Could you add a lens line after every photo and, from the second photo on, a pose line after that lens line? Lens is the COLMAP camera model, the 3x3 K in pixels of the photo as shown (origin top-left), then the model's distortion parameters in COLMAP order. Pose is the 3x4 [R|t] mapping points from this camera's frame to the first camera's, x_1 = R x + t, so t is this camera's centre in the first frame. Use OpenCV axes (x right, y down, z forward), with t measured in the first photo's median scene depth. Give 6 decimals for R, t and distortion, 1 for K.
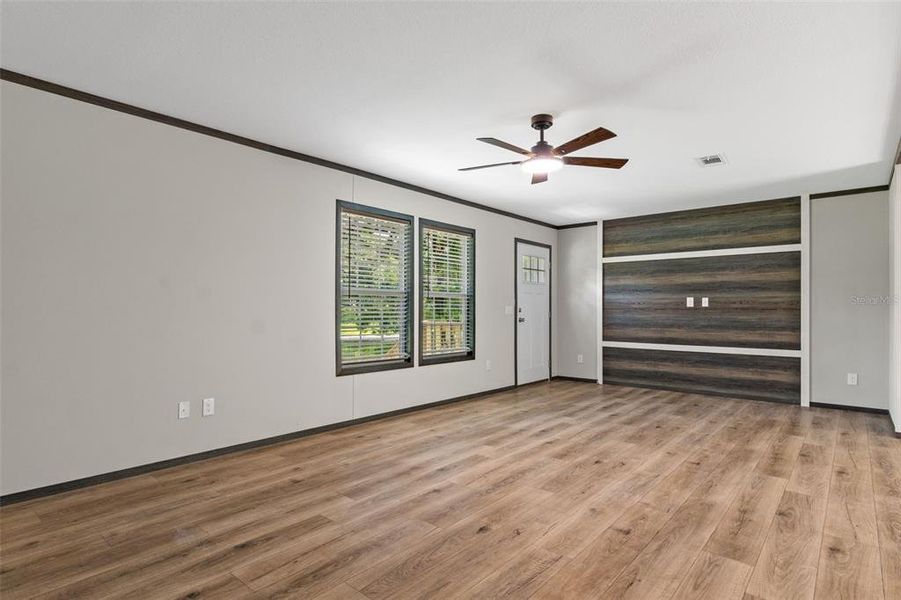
lens RADIAL K [[469.9, 0, 452.8], [0, 469.9, 261.3], [0, 0, 1]] dist [0.002966, -0.001265]
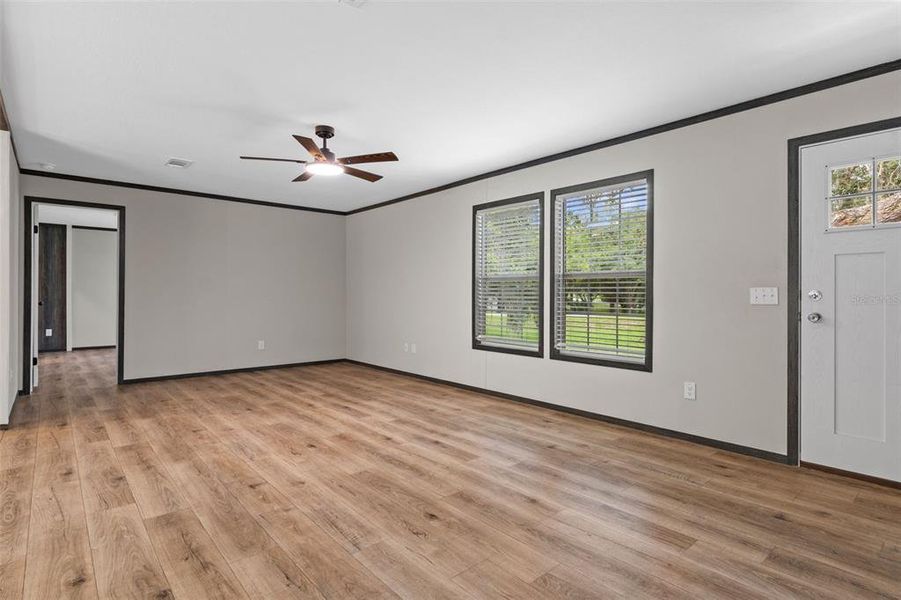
lens RADIAL K [[459.6, 0, 452.4], [0, 459.6, 255.4], [0, 0, 1]] dist [-0.002444, -0.001078]
pose [[-0.147476, -0.088371, -0.985110, 1.256005], [0.096775, 0.989932, -0.103291, 0.156495], [0.984320, -0.110567, -0.137439, 1.468369]]
